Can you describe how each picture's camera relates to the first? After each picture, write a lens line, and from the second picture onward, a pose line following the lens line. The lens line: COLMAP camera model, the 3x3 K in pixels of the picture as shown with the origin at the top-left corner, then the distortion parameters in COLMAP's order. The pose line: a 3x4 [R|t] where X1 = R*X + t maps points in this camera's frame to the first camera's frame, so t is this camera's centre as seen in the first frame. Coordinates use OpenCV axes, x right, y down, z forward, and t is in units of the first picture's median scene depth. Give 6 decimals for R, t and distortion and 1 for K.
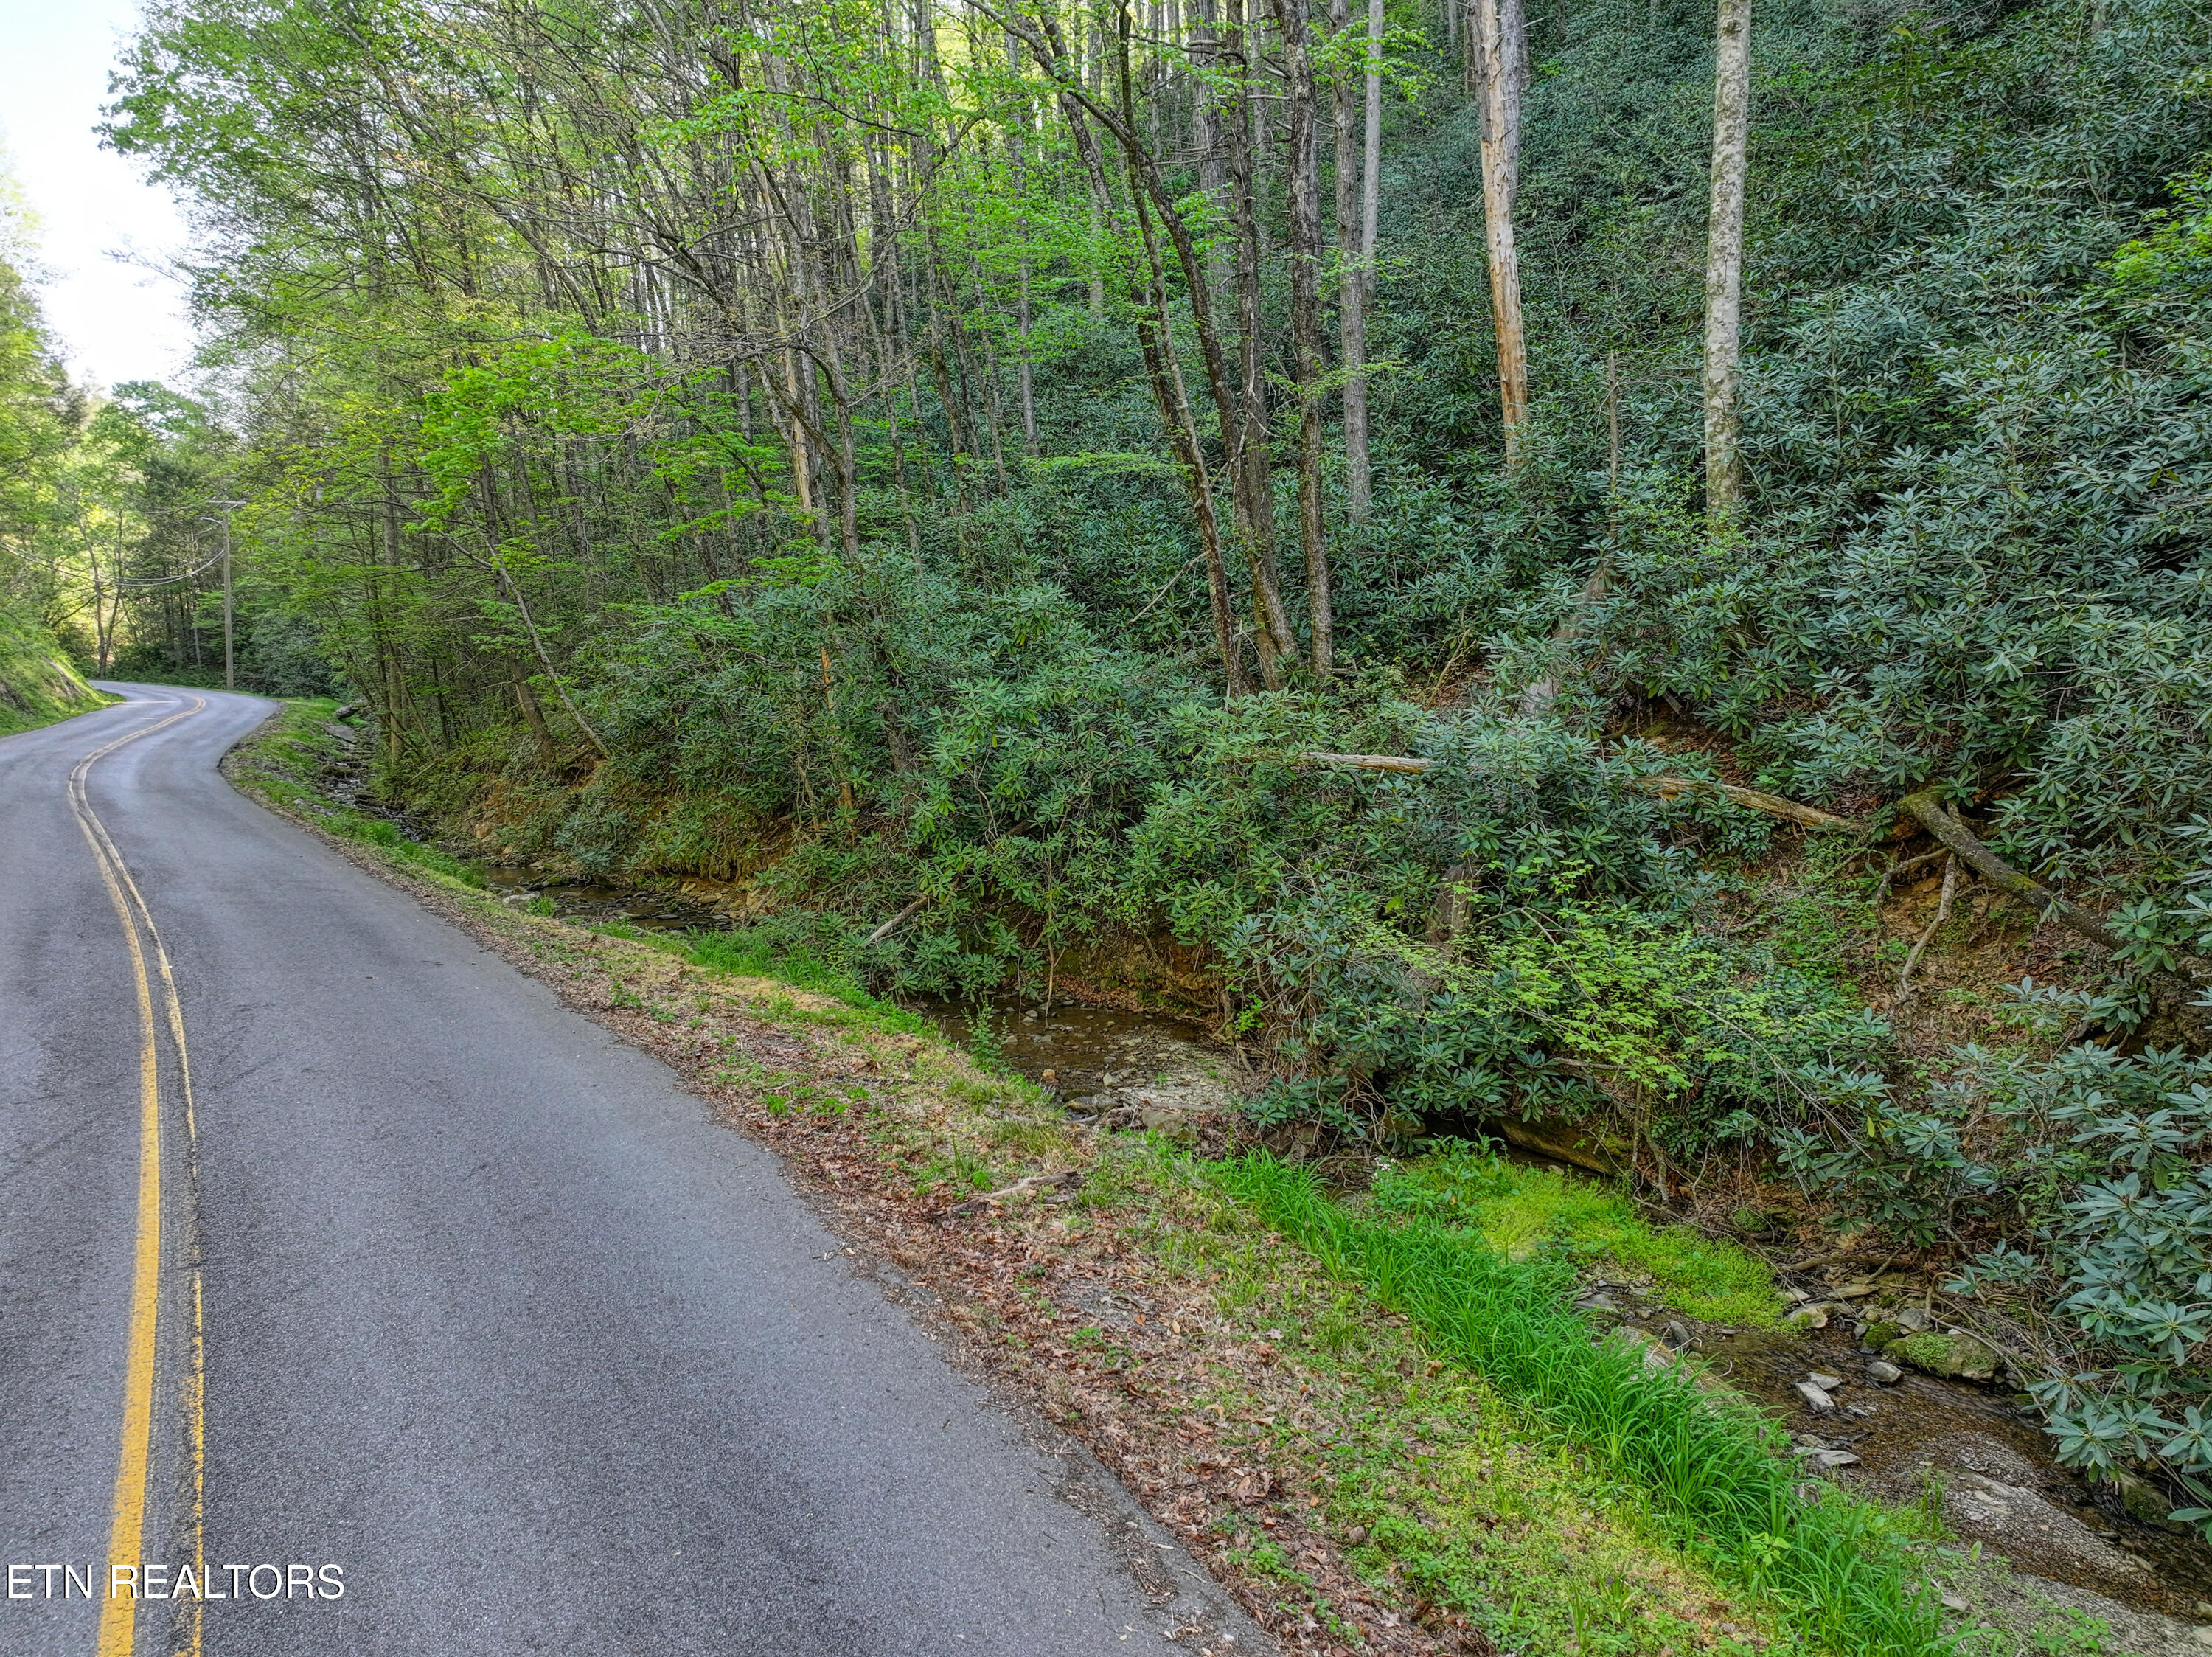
lens RADIAL K [[1565.9, 0, 1104.7], [0, 1565.9, 830.2], [0, 0, 1]] dist [-0.004108, 0.019167]
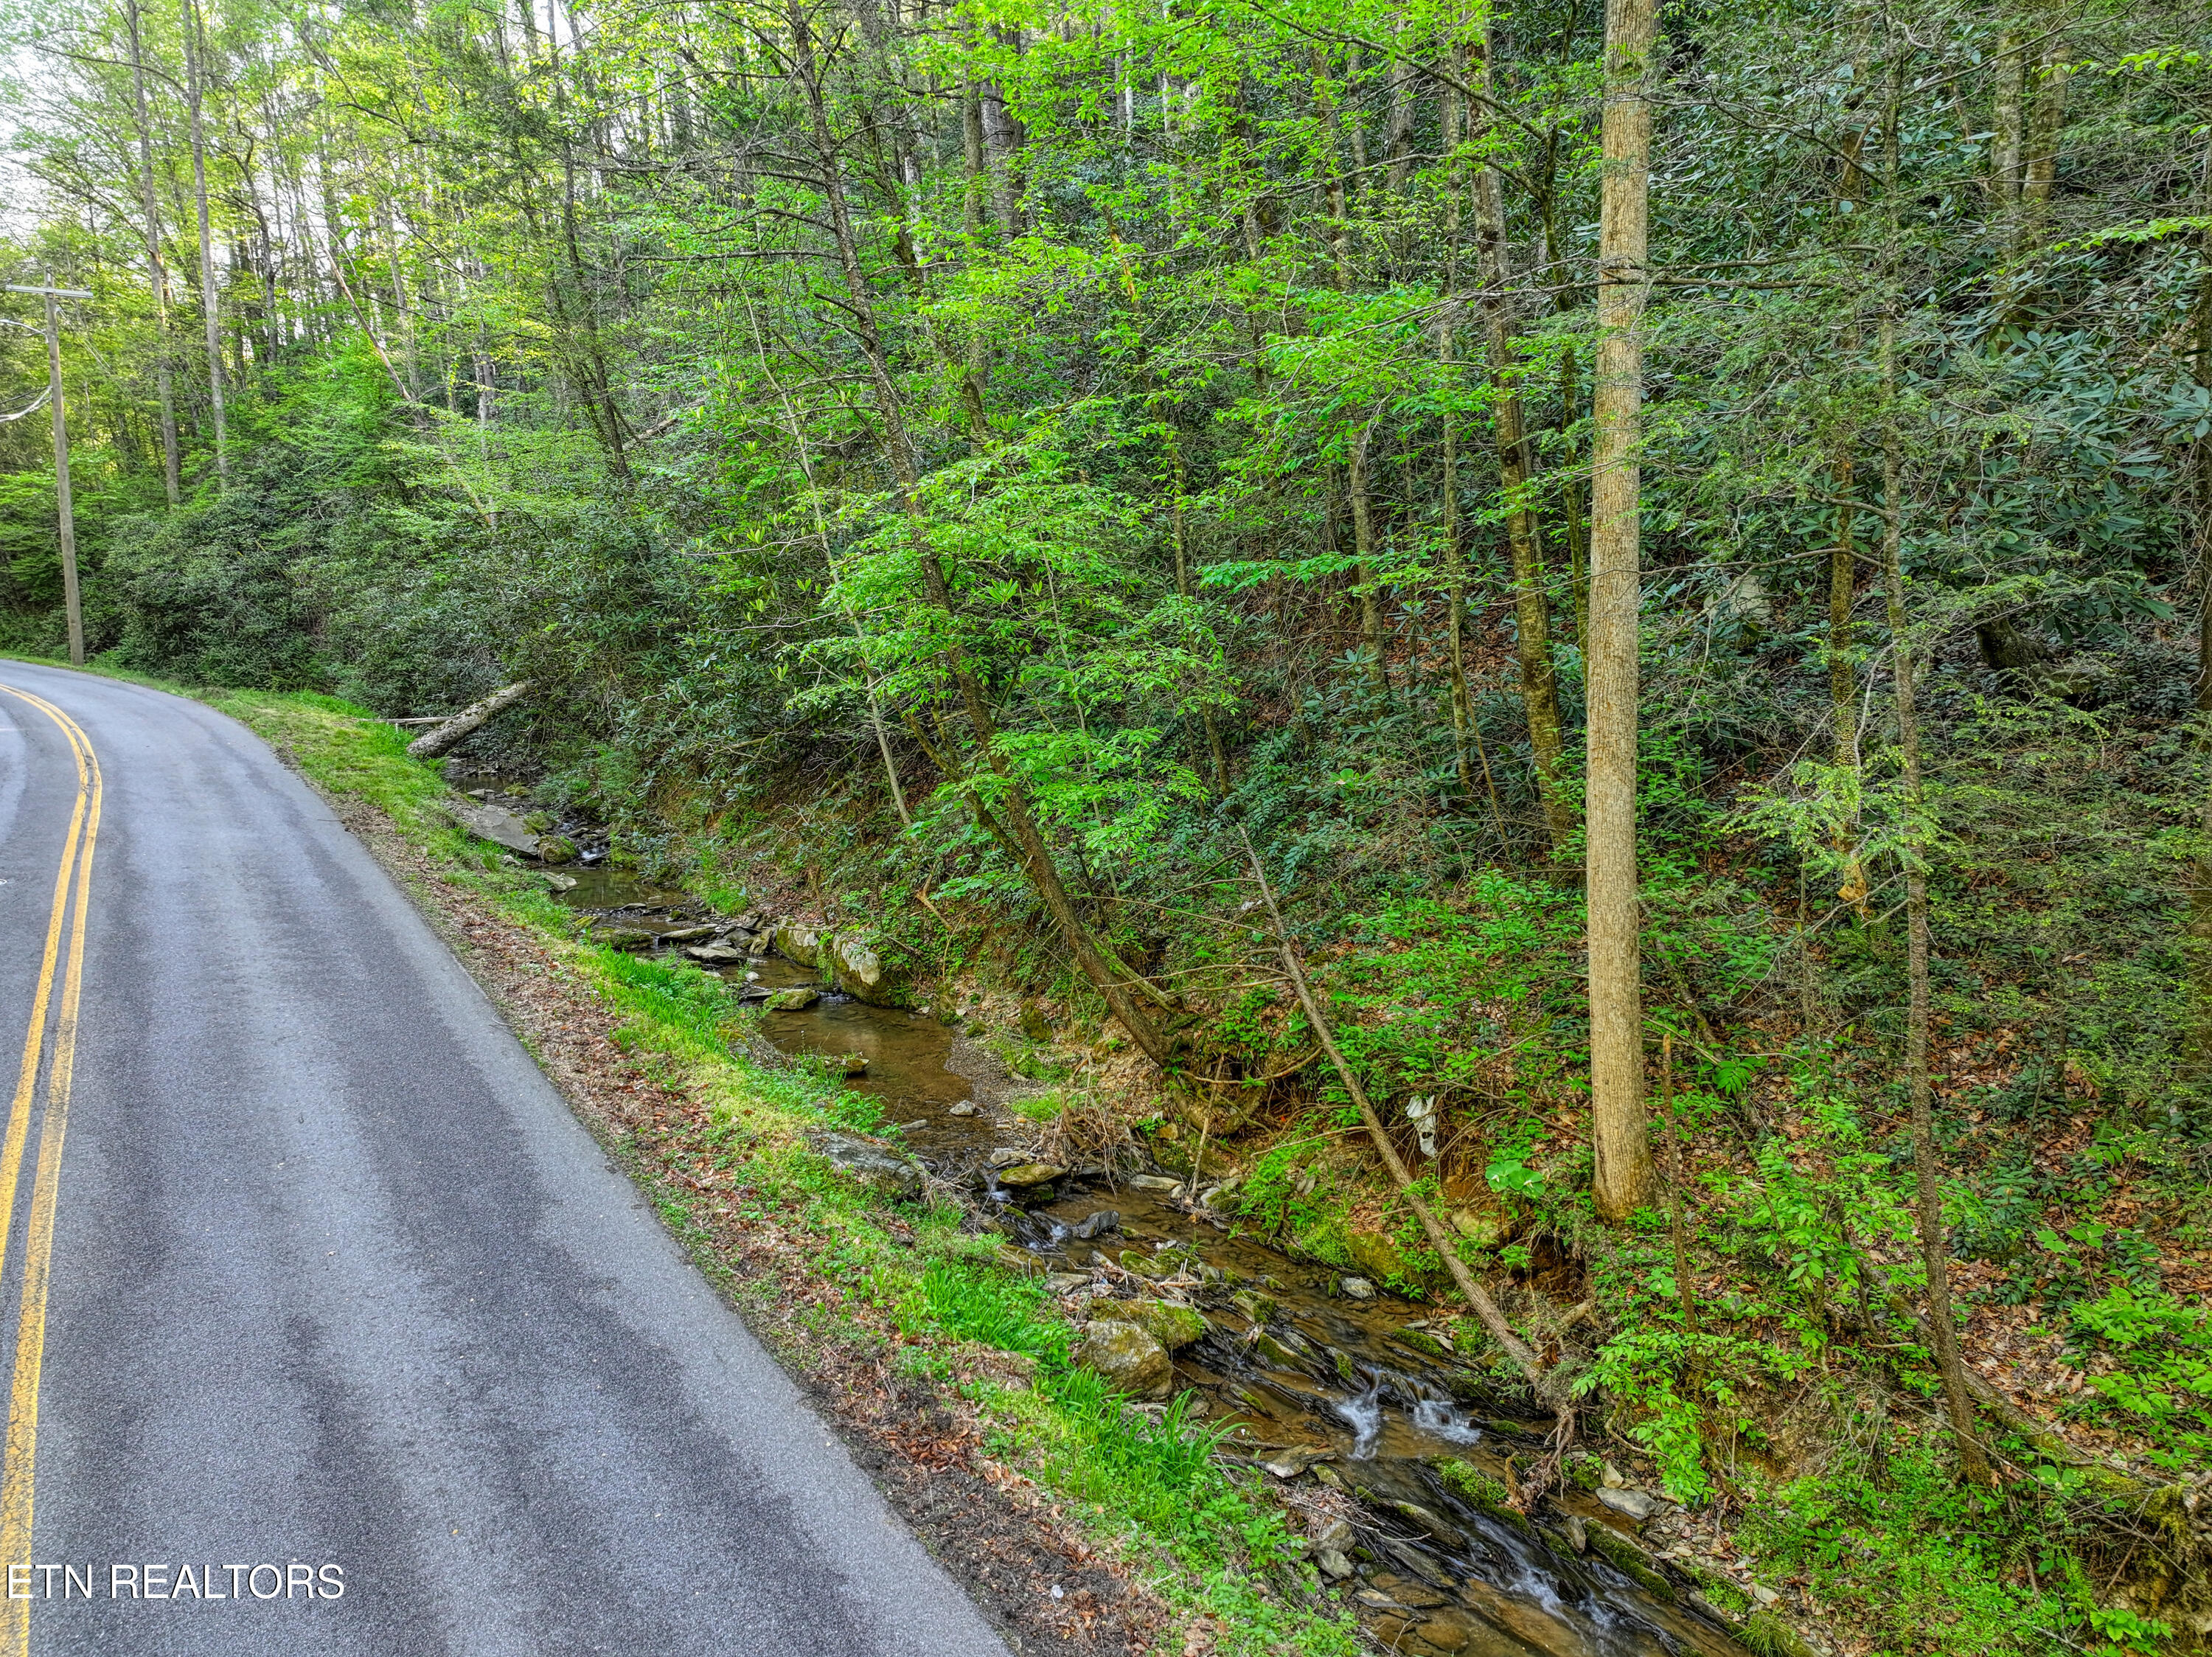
lens RADIAL K [[1565.9, 0, 1093.6], [0, 1565.9, 825.7], [0, 0, 1]] dist [-0.004108, 0.019167]
pose [[0.994089, -0.017794, 0.107104, -1.468690], [0.012471, 0.998663, 0.050166, -0.307591], [-0.107854, -0.048534, 0.992981, 2.325197]]
